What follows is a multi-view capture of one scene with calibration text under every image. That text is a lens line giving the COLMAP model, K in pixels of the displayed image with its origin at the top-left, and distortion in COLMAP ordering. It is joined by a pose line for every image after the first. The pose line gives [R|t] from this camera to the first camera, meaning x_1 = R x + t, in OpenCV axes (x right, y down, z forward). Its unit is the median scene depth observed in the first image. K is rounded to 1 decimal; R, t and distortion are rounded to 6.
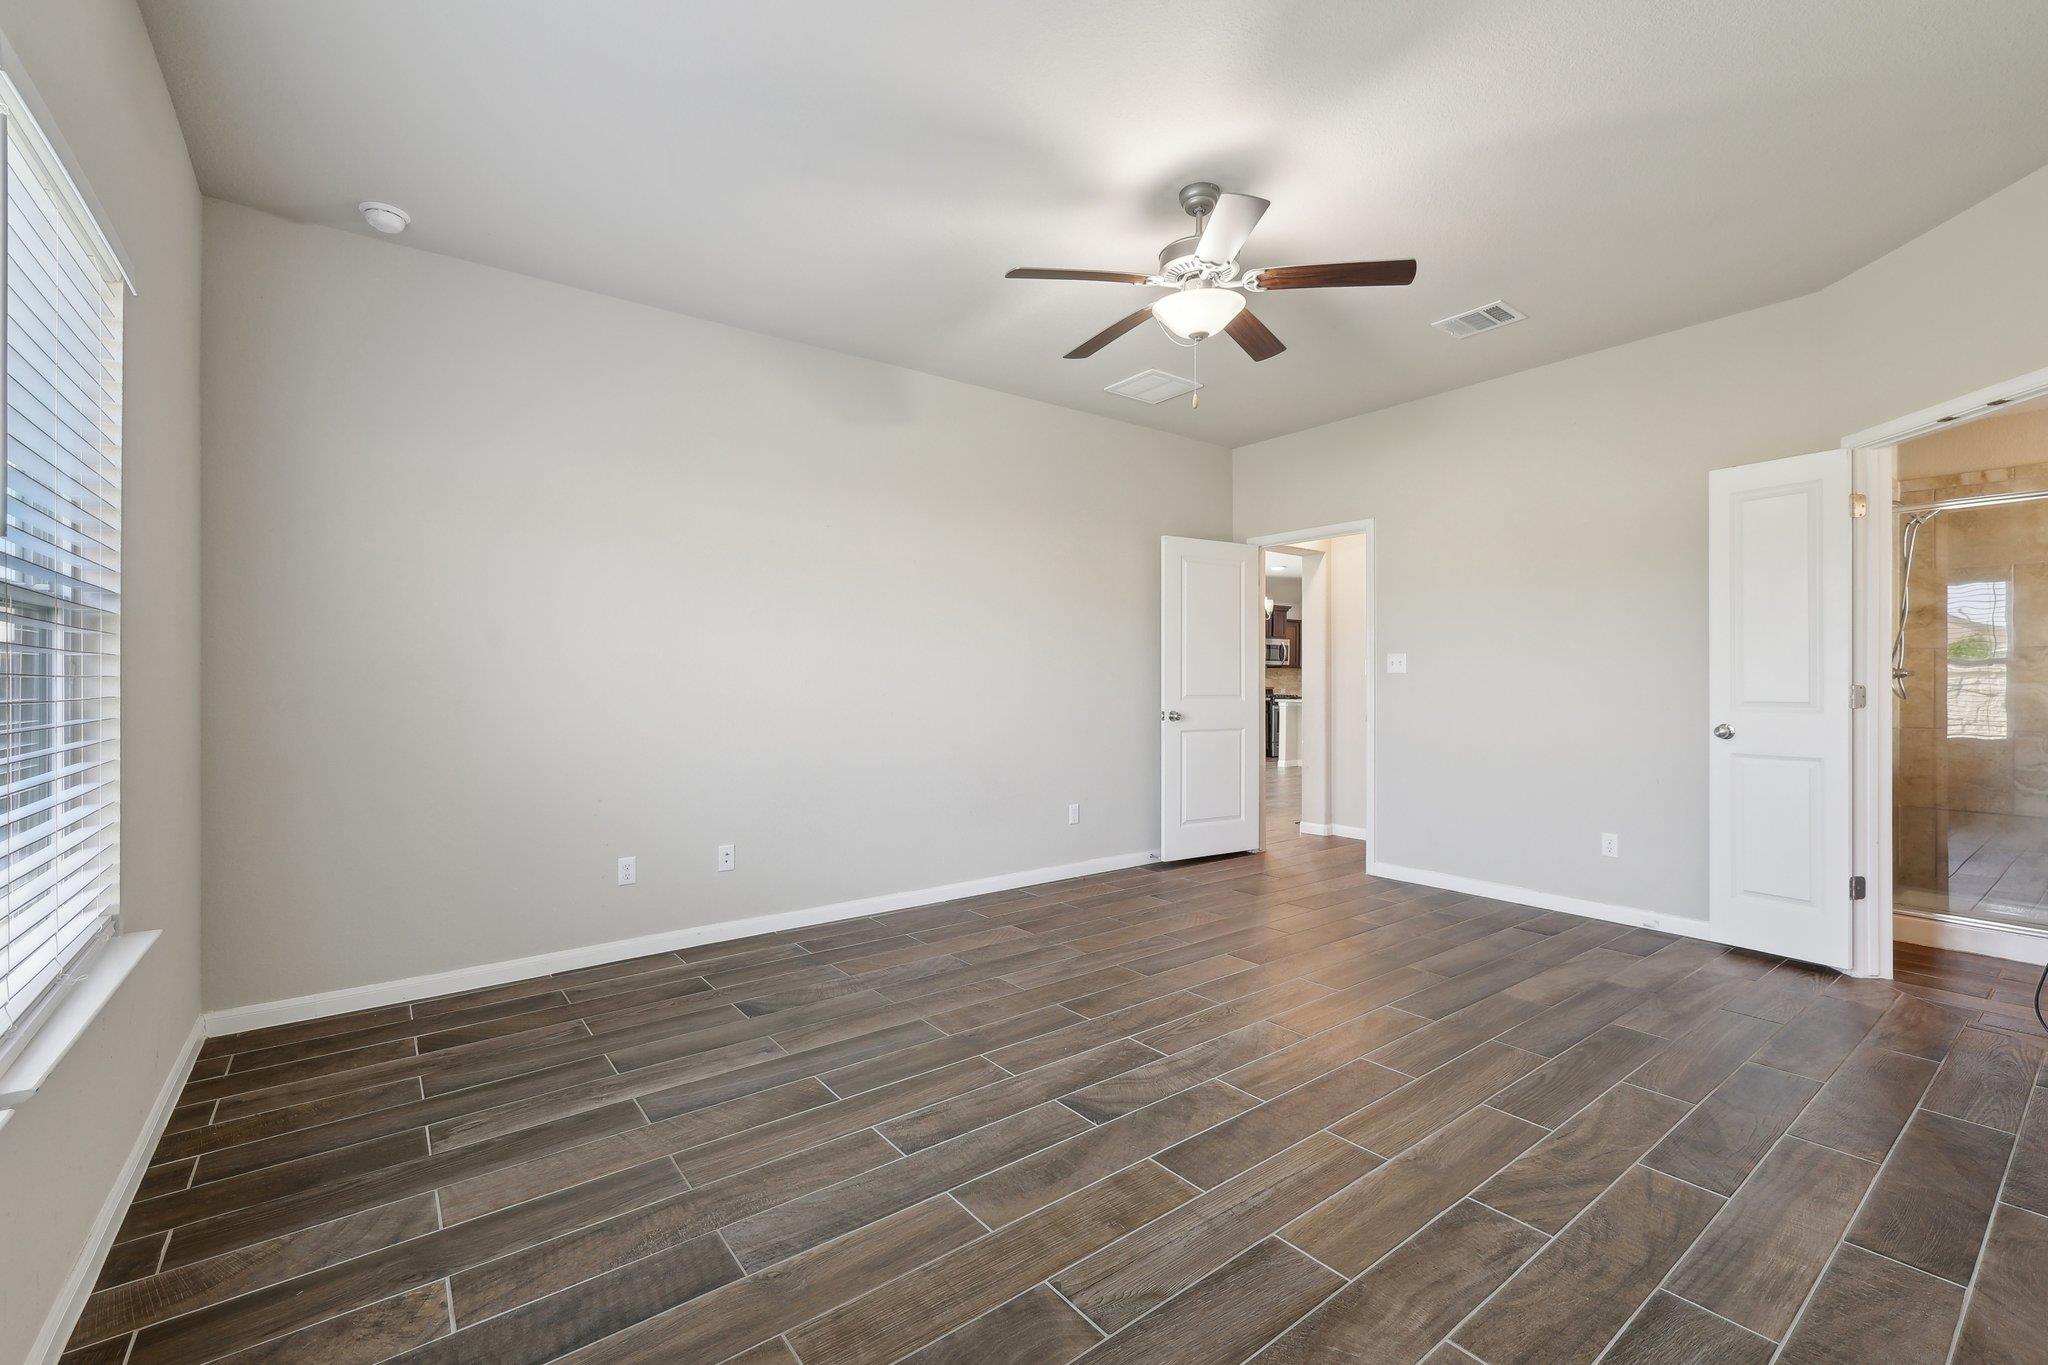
lens RADIAL K [[864.9, 0, 1020.4], [0, 864.9, 674.8], [0, 0, 1]] dist [0.005356, 0.000118]
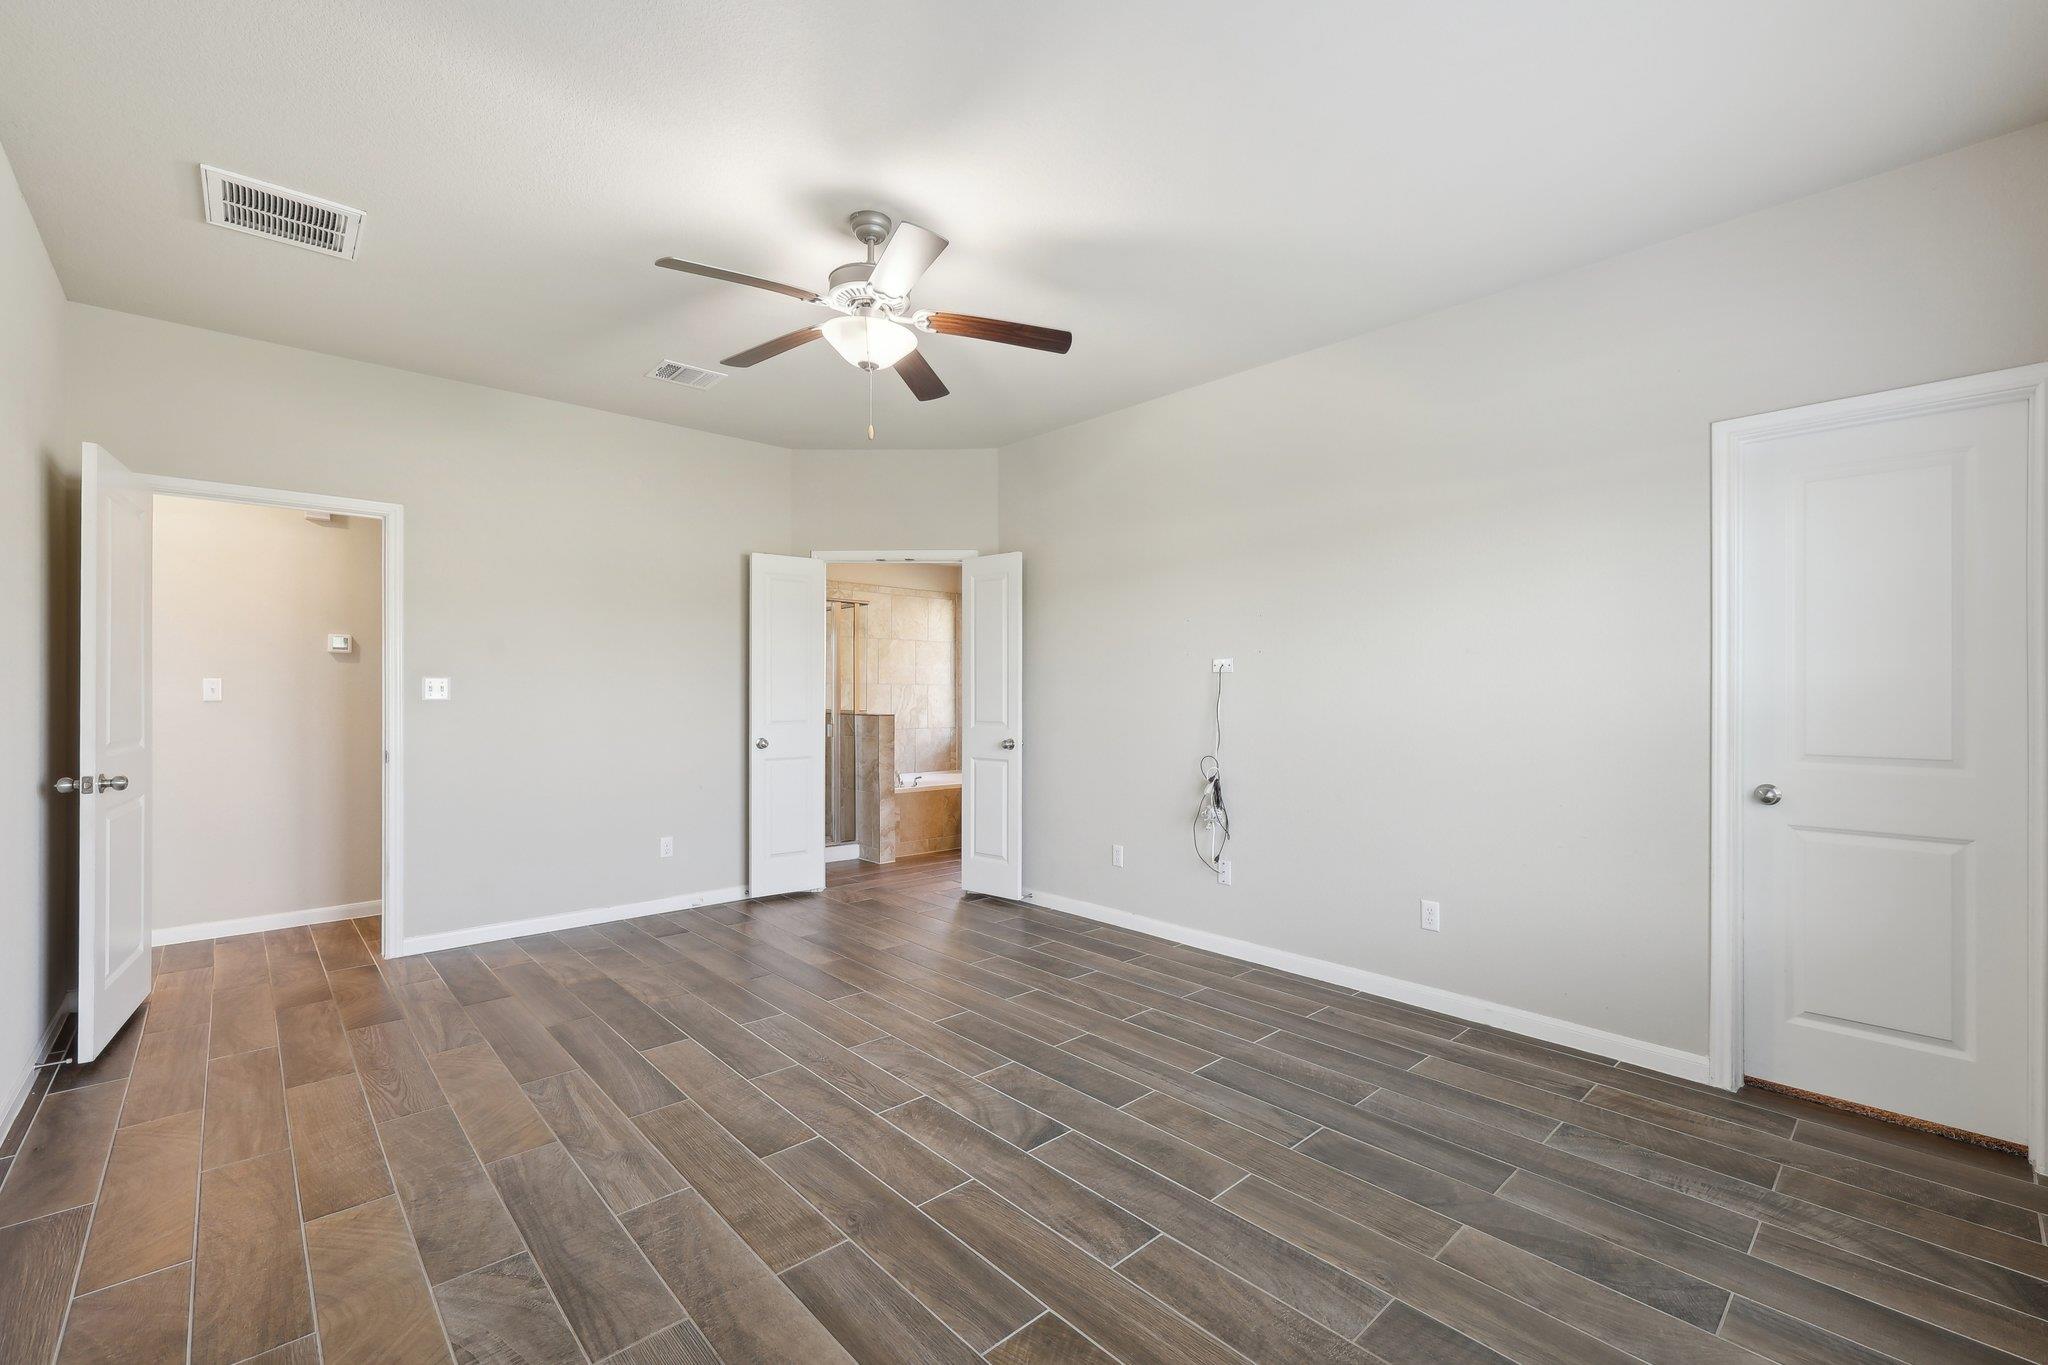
lens RADIAL K [[868.7, 0, 1027.6], [0, 868.7, 694.7], [0, 0, 1]] dist [0.000500, 0.000083]
pose [[-0.099902, -0.001239, 0.994996, -0.855760], [-0.010237, 0.999948, 0.000217, -0.024627], [-0.994945, -0.010164, -0.099910, 1.007588]]
